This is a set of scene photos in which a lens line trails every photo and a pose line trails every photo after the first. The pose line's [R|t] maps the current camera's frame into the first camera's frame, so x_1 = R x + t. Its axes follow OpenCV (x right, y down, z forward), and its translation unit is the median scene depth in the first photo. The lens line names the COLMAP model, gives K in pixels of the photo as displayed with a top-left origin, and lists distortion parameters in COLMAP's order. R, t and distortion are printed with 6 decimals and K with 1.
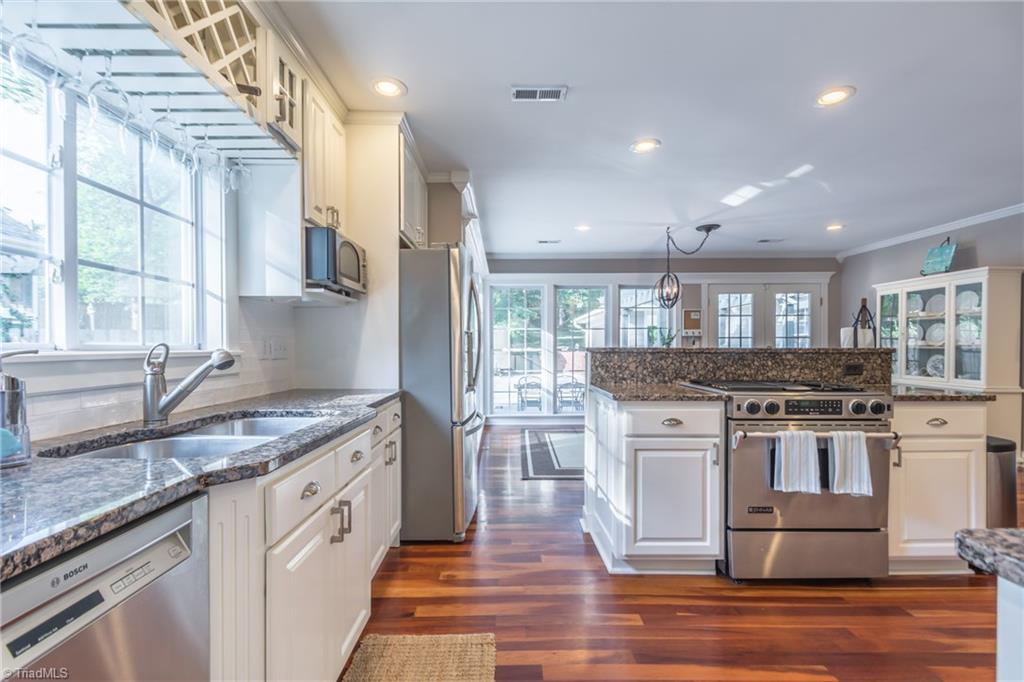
lens RADIAL K [[453.0, 0, 504.1], [0, 453.0, 344.3], [0, 0, 1]] dist [0.000383, -0.000073]
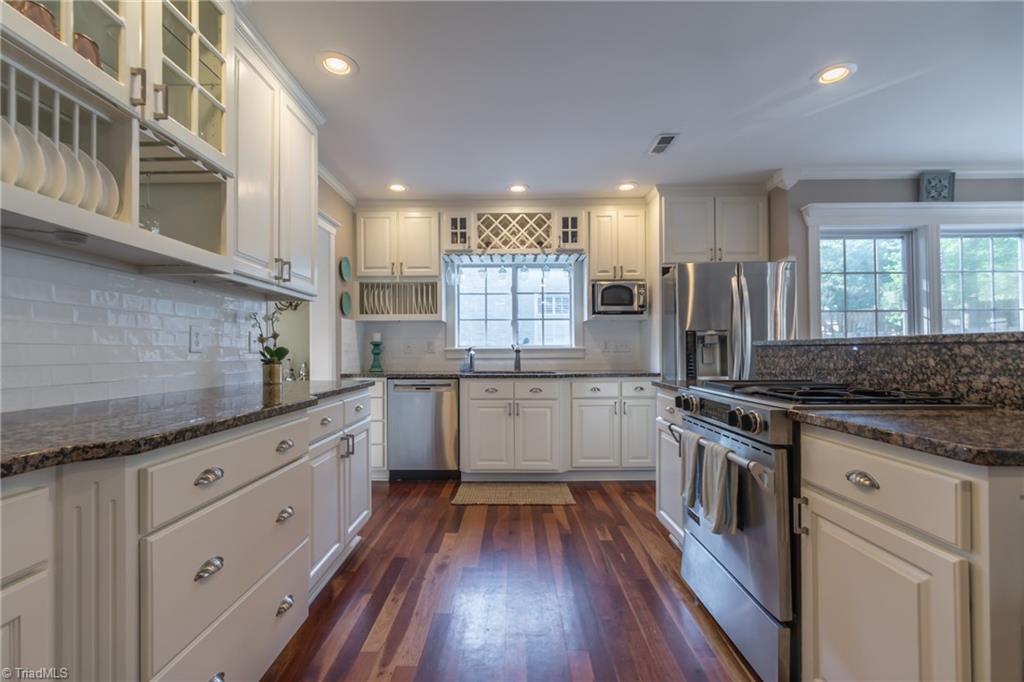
lens RADIAL K [[449.5, 0, 506.5], [0, 449.5, 351.6], [0, 0, 1]] dist [0.005089, -0.001028]
pose [[-0.016225, -0.000774, -0.999868, 1.140777], [0.010618, 0.999943, -0.000946, 0.023994], [0.999812, -0.010632, -0.016216, 0.494357]]
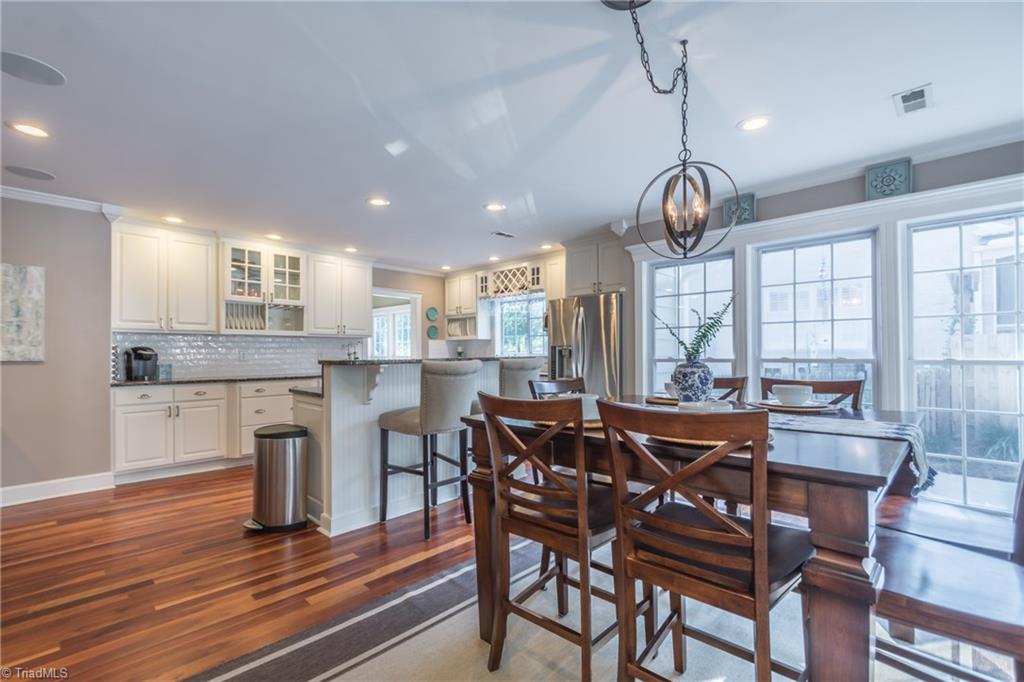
lens RADIAL K [[431.9, 0, 480.6], [0, 431.9, 343.1], [0, 0, 1]] dist [-0.049978, -0.000124]
pose [[-0.727549, -0.015958, -0.685870, 1.246054], [0.004243, 0.999606, -0.027758, -0.002499], [0.686042, -0.023105, -0.727195, 1.961784]]
